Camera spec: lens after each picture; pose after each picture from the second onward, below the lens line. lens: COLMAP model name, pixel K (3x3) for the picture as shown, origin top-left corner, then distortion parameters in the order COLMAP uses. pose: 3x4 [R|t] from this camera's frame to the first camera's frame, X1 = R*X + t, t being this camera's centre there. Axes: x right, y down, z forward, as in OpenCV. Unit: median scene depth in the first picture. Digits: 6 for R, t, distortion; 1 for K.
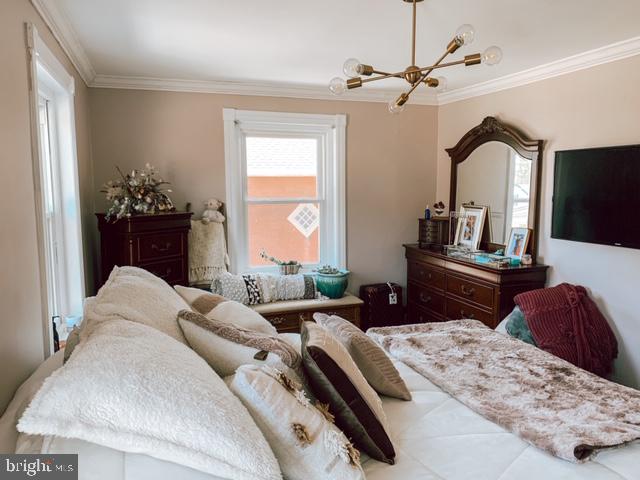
lens RADIAL K [[485.8, 0, 320.8], [0, 485.8, 231.7], [0, 0, 1]] dist [0.096523, -0.151449]
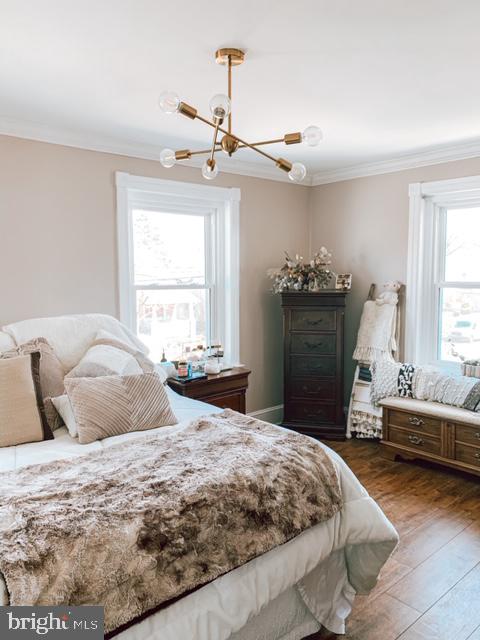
lens RADIAL K [[485.8, 0, 242.7], [0, 485.8, 317.0], [0, 0, 1]] dist [0.096523, -0.151449]
pose [[0.389883, 0.093275, -0.916128, 0.570895], [-0.087652, 0.994099, 0.063910, -0.031717], [0.916683, 0.055383, 0.395758, 0.354089]]
